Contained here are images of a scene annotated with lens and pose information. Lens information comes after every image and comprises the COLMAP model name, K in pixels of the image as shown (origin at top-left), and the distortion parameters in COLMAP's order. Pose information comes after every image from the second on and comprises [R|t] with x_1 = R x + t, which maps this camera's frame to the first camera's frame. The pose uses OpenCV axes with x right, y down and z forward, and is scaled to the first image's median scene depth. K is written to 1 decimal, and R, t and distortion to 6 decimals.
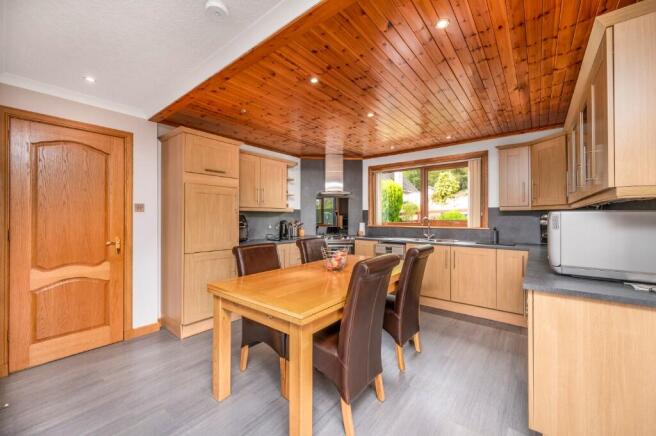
lens RADIAL K [[259.5, 0, 330.0], [0, 259.5, 216.4], [0, 0, 1]] dist [0.002062, 0.000152]
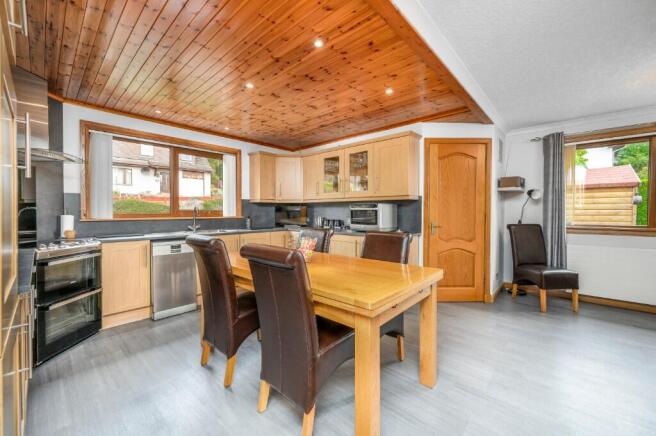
lens RADIAL K [[259.5, 0, 327.2], [0, 259.5, 215.0], [0, 0, 1]] dist [0.002062, 0.000152]
pose [[0.066212, -0.014281, 0.997703, -0.519565], [-0.004460, 0.999883, 0.014608, 0.017264], [-0.997796, -0.005417, 0.066141, 0.515103]]
